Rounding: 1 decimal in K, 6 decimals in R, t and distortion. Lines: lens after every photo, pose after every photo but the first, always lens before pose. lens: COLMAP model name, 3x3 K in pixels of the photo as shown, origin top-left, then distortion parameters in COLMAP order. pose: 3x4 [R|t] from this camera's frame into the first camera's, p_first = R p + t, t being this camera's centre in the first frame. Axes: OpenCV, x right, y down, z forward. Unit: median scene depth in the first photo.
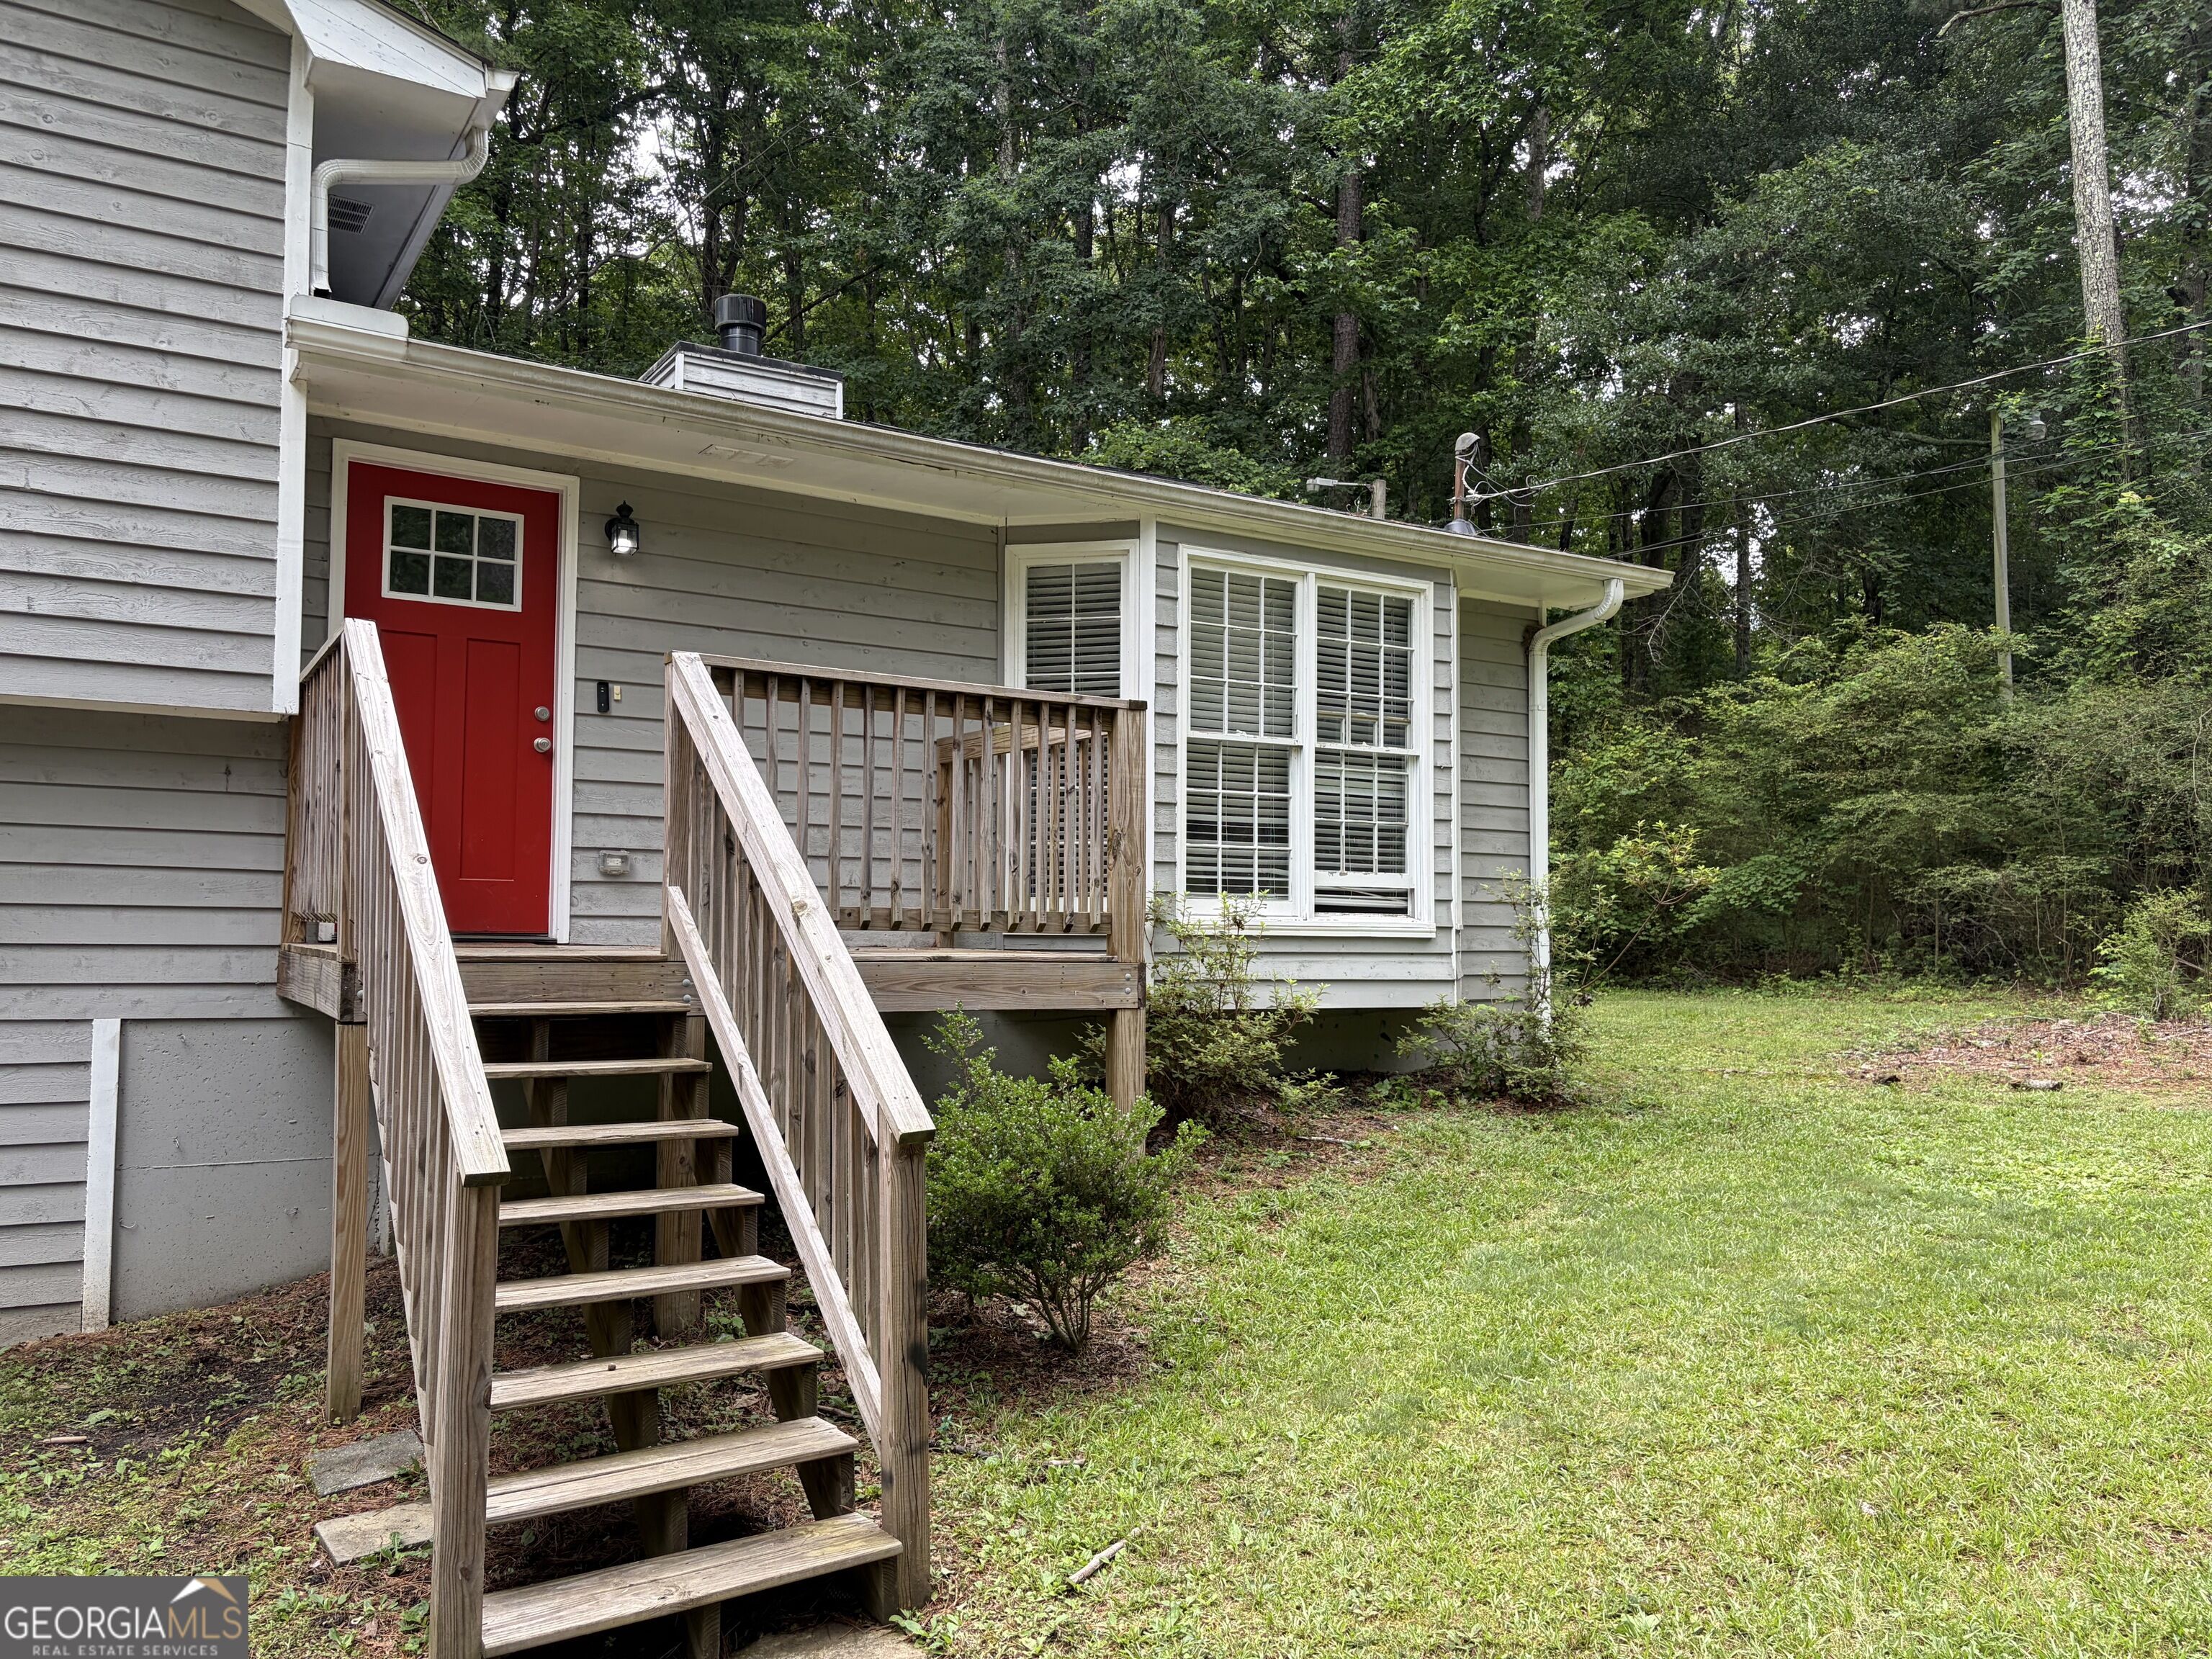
lens RADIAL K [[1682.0, 0, 1110.1], [0, 1682.0, 837.2], [0, 0, 1]] dist [0.059715, -0.067676]
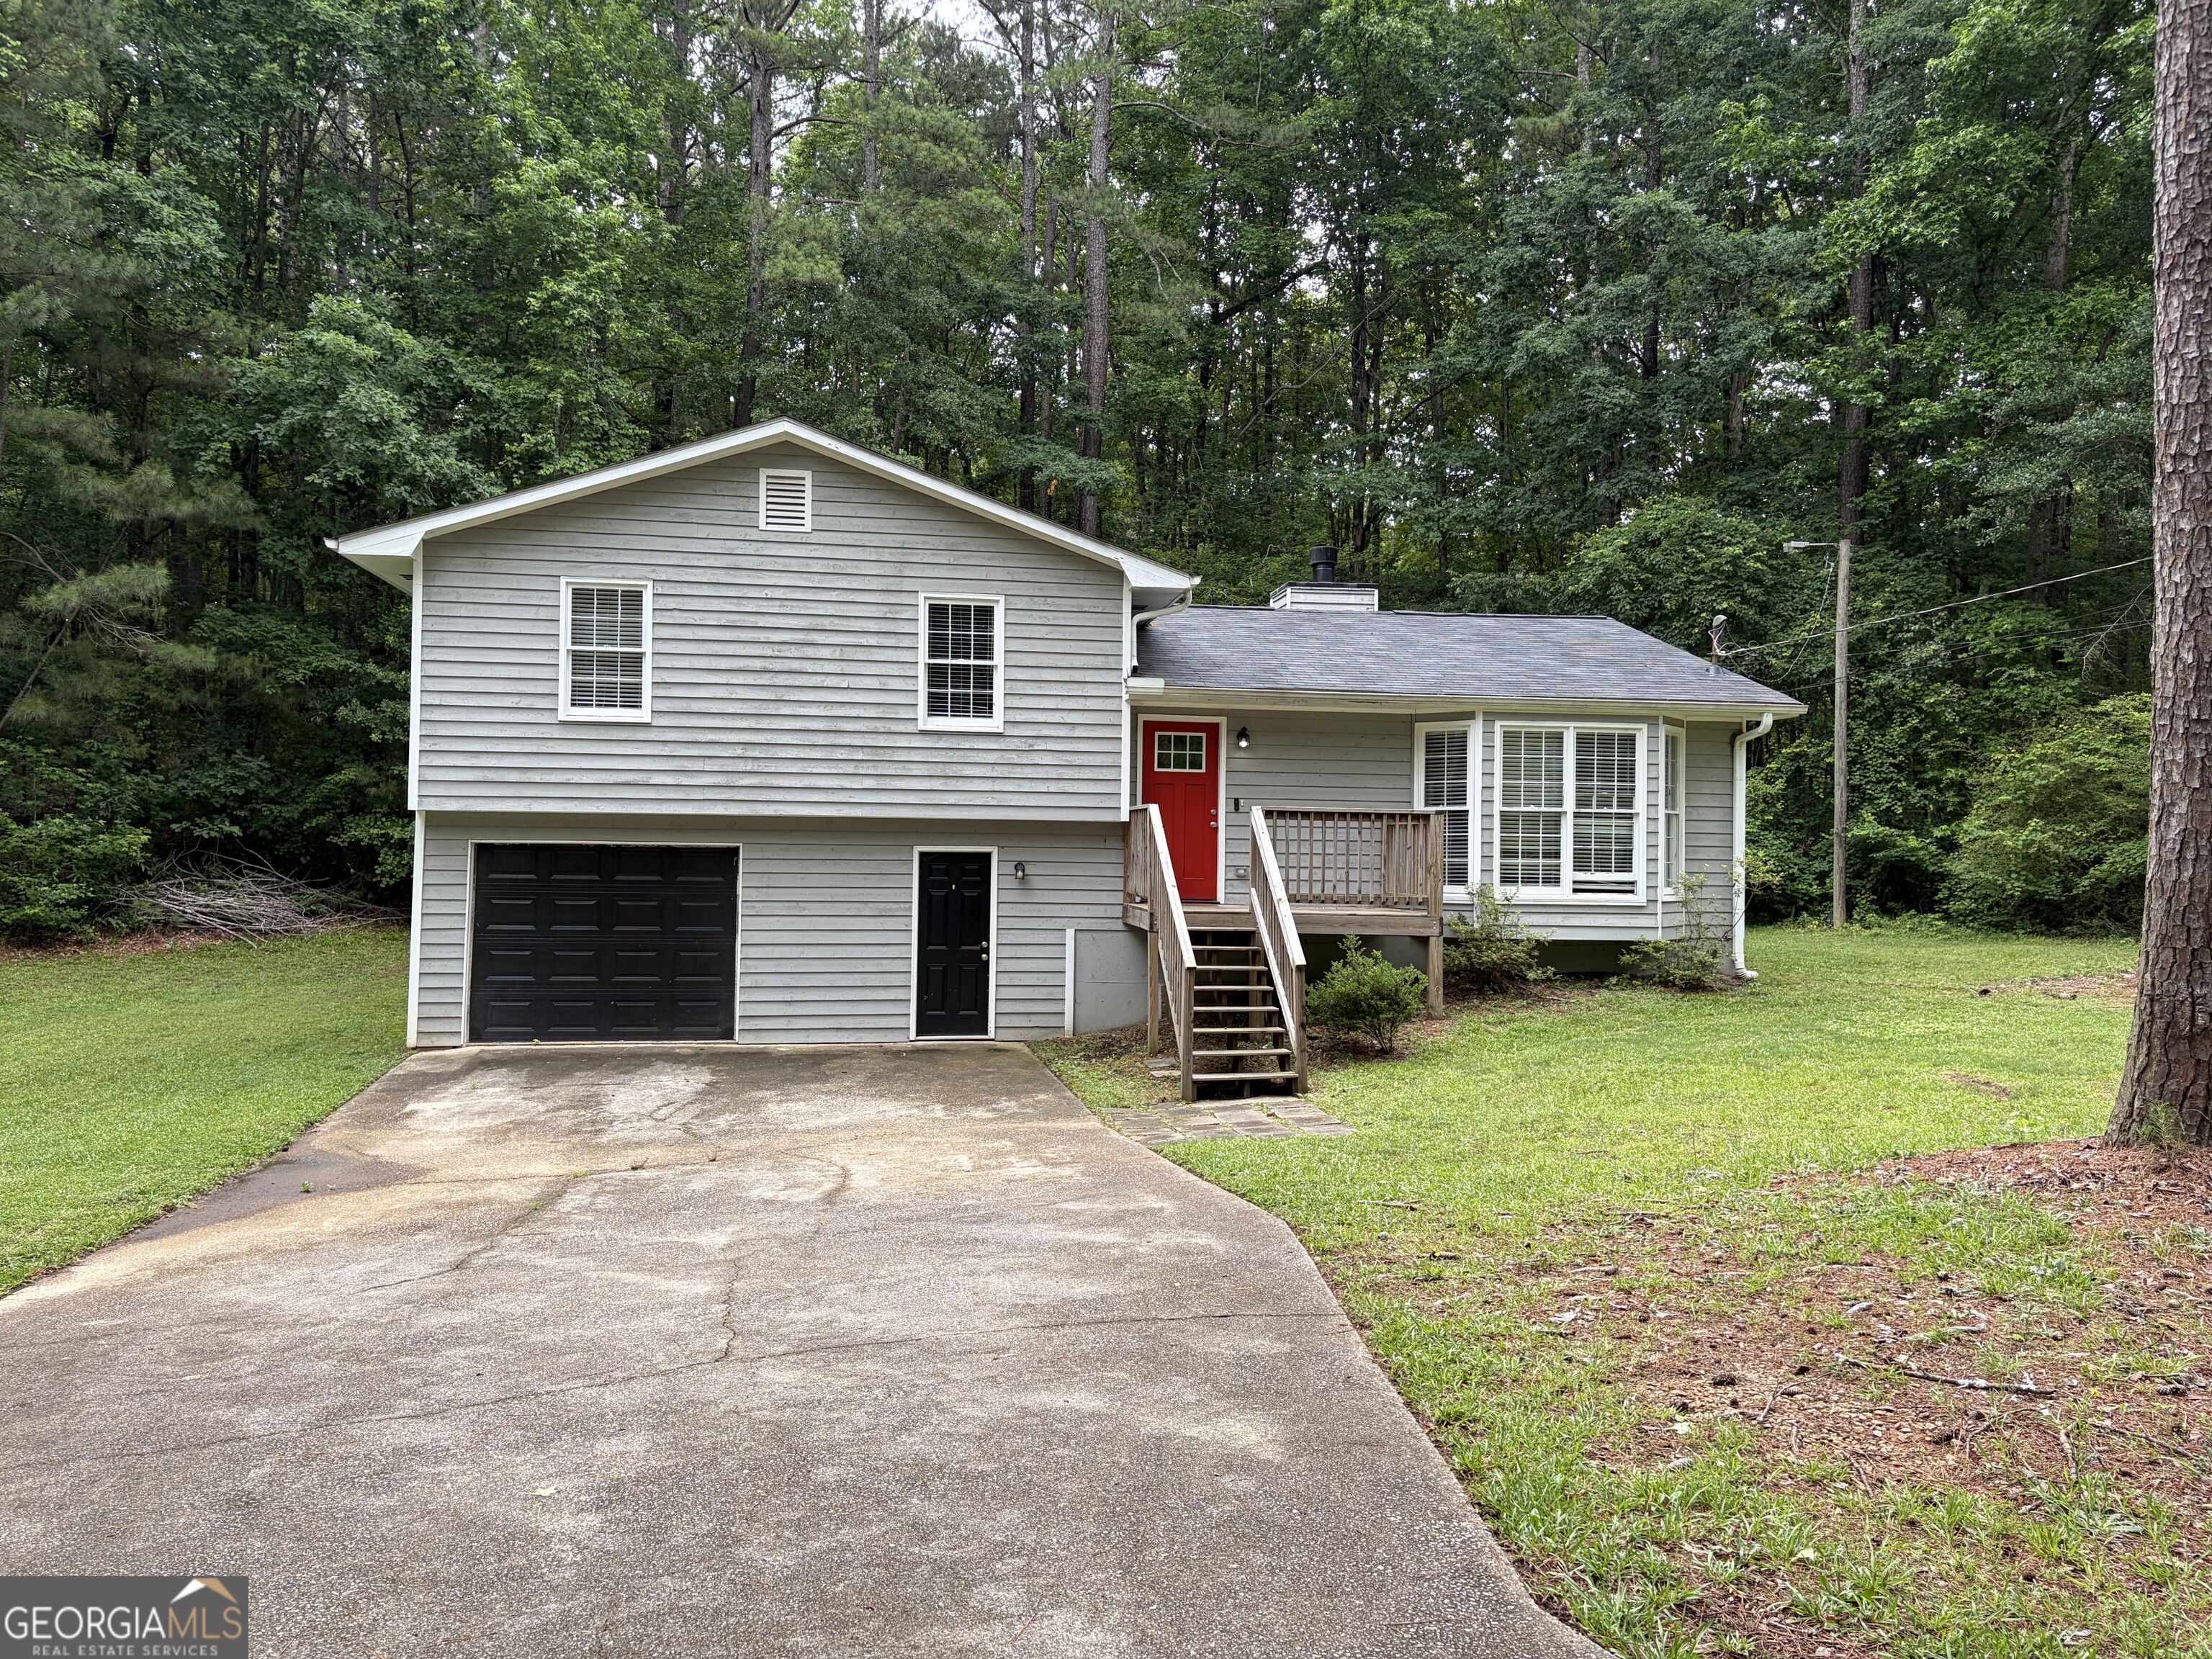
lens RADIAL K [[1682.0, 0, 1110.1], [0, 1682.0, 837.2], [0, 0, 1]] dist [0.059715, -0.067676]
pose [[0.917329, 0.001484, -0.398127, 0.441154], [0.014647, 0.999190, 0.037473, -0.112642], [0.397860, -0.040206, 0.916565, -1.150264]]
